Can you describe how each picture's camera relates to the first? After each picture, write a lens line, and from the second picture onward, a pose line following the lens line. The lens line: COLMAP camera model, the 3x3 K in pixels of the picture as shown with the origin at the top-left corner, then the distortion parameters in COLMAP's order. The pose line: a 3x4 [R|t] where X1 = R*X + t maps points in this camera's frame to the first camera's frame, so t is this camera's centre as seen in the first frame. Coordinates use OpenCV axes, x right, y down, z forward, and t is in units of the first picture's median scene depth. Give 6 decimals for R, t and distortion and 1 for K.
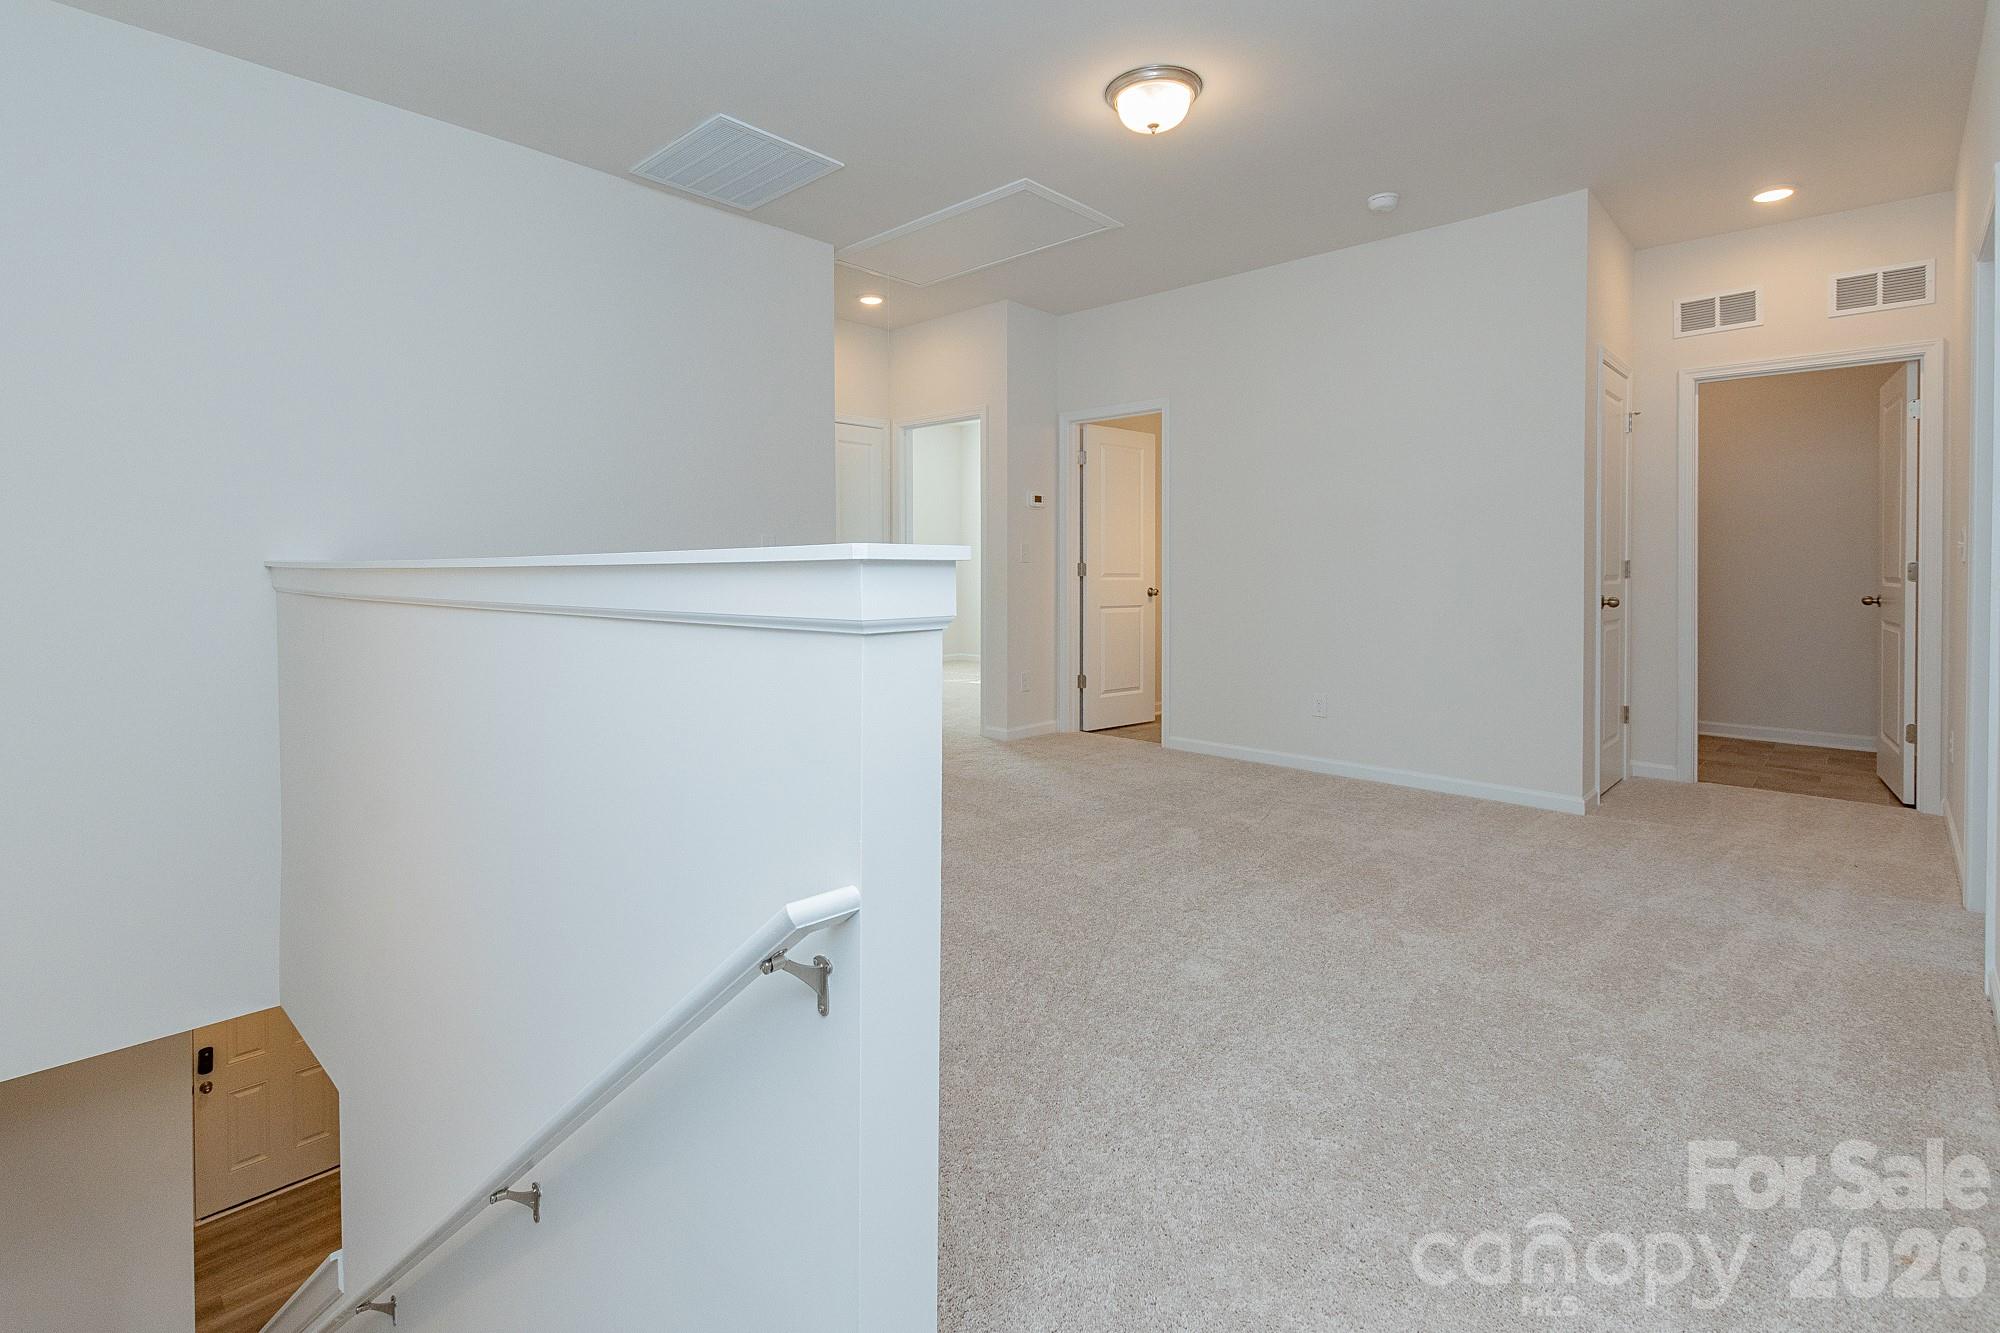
lens RADIAL K [[902.6, 0, 997.9], [0, 902.6, 655.9], [0, 0, 1]] dist [0.002340, 0.000413]
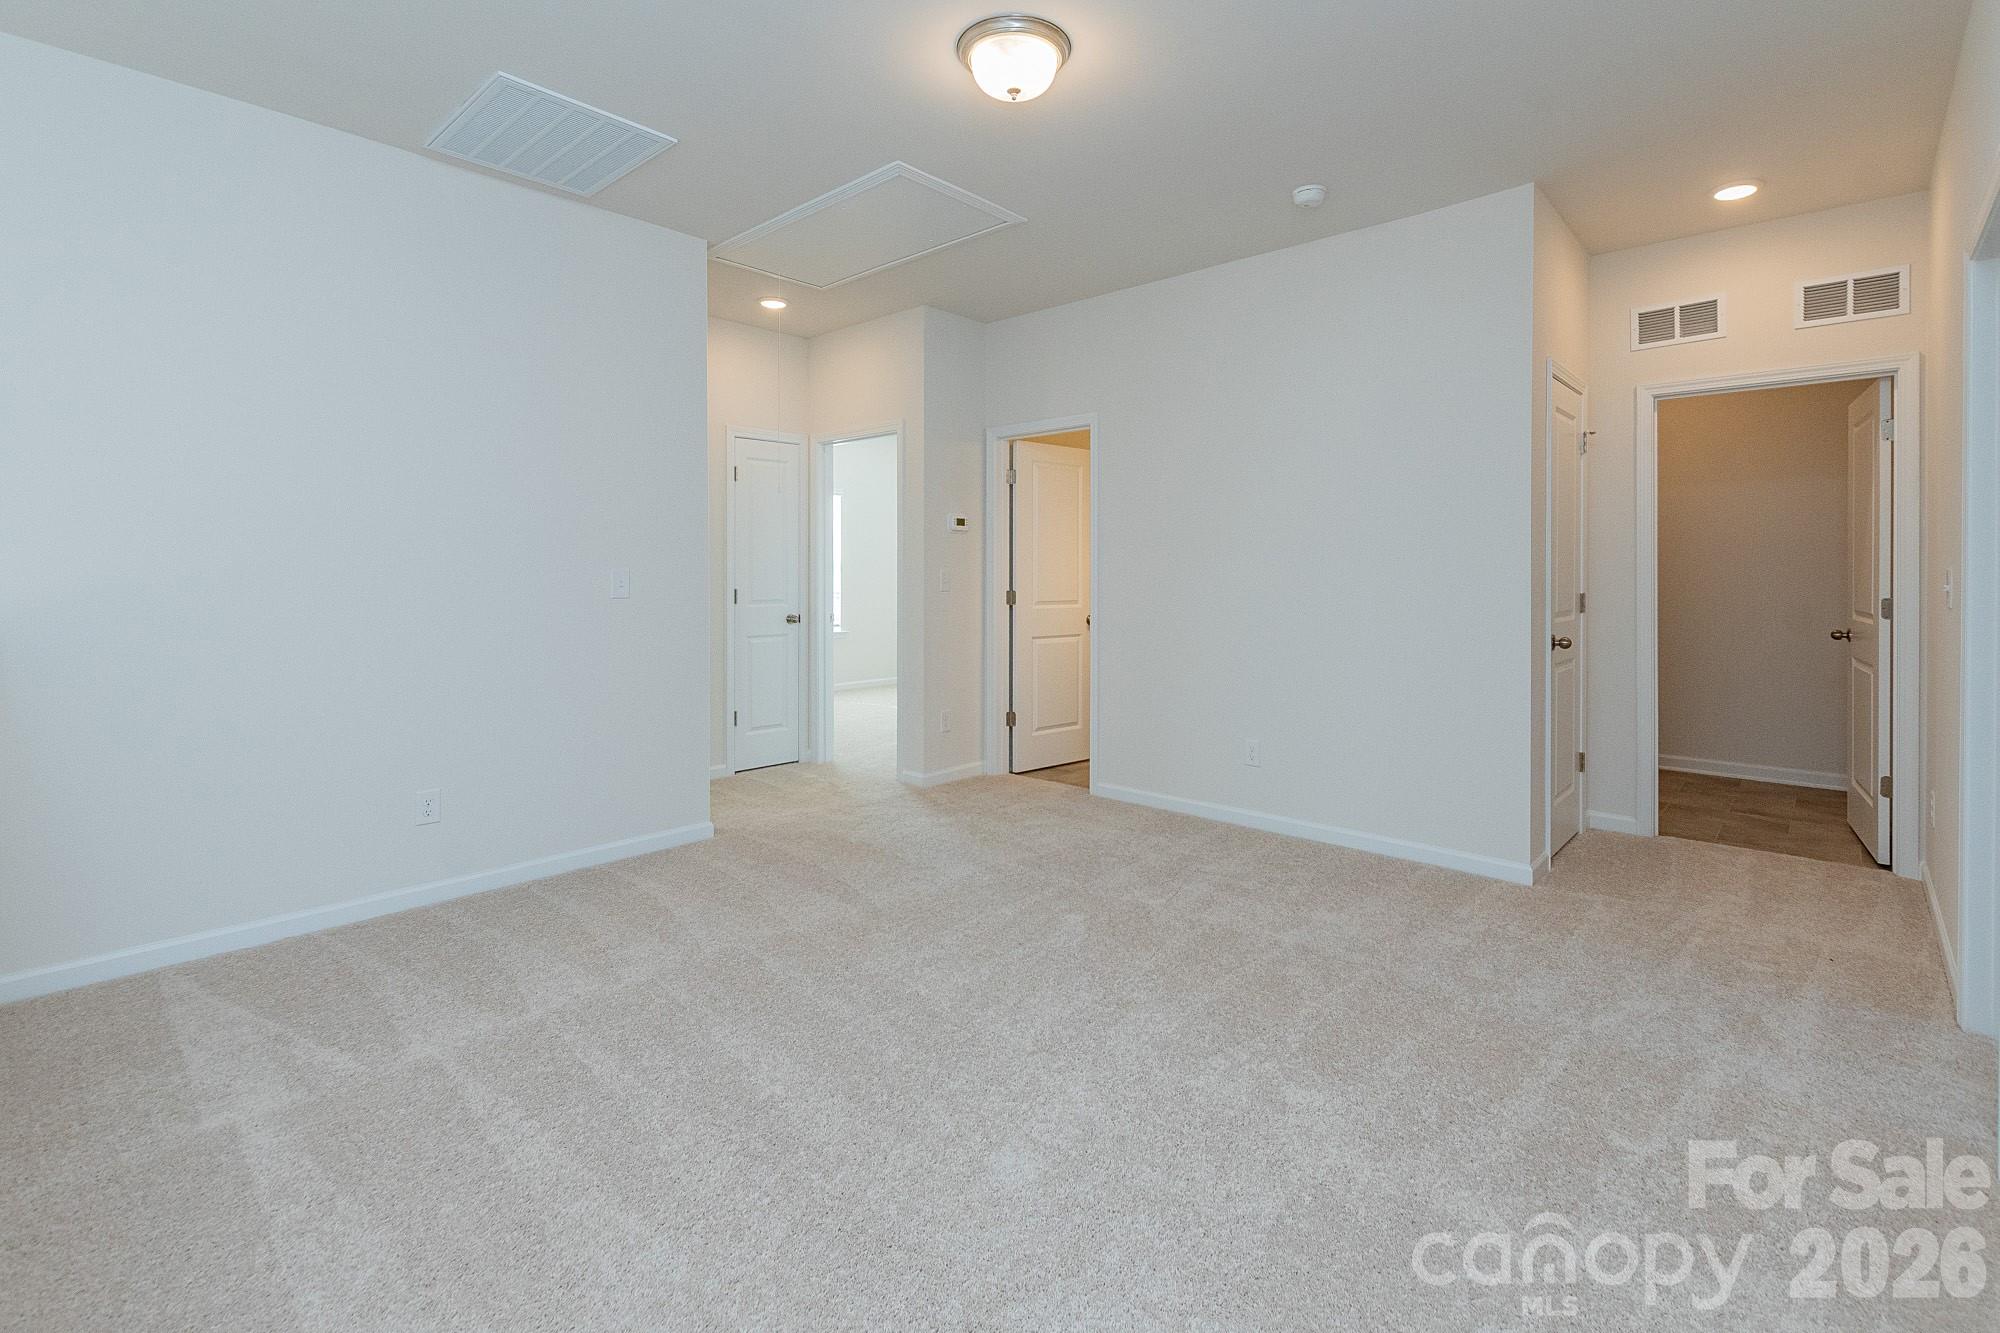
lens RADIAL K [[919.6, 0, 1001.5], [0, 919.6, 673.1], [0, 0, 1]] dist [0.005034, 0.000015]
pose [[0.999401, -0.005554, 0.034154, 0.083317], [0.005524, 0.999984, 0.000972, -0.031855], [-0.034158, -0.000783, 0.999416, 0.095406]]
